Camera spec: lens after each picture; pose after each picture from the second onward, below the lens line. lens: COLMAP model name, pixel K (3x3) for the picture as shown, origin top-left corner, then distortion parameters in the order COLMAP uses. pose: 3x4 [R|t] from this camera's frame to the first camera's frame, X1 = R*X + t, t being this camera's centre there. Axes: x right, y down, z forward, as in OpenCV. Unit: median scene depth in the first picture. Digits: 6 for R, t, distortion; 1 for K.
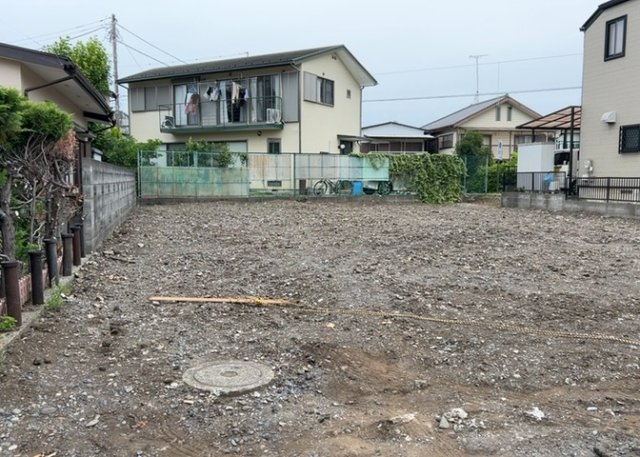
lens RADIAL K [[579.5, 0, 321.1], [0, 579.5, 228.2], [0, 0, 1]] dist [0.107940, -0.225749]
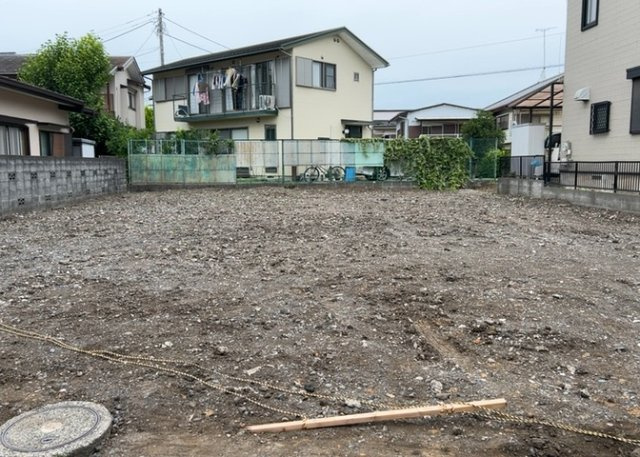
lens RADIAL K [[579.5, 0, 321.1], [0, 579.5, 228.2], [0, 0, 1]] dist [0.107940, -0.225749]
pose [[0.981085, 0.012605, -0.193165, 0.206327], [-0.007445, 0.999596, 0.027413, -0.004483], [0.193433, -0.025456, 0.980783, 0.027889]]
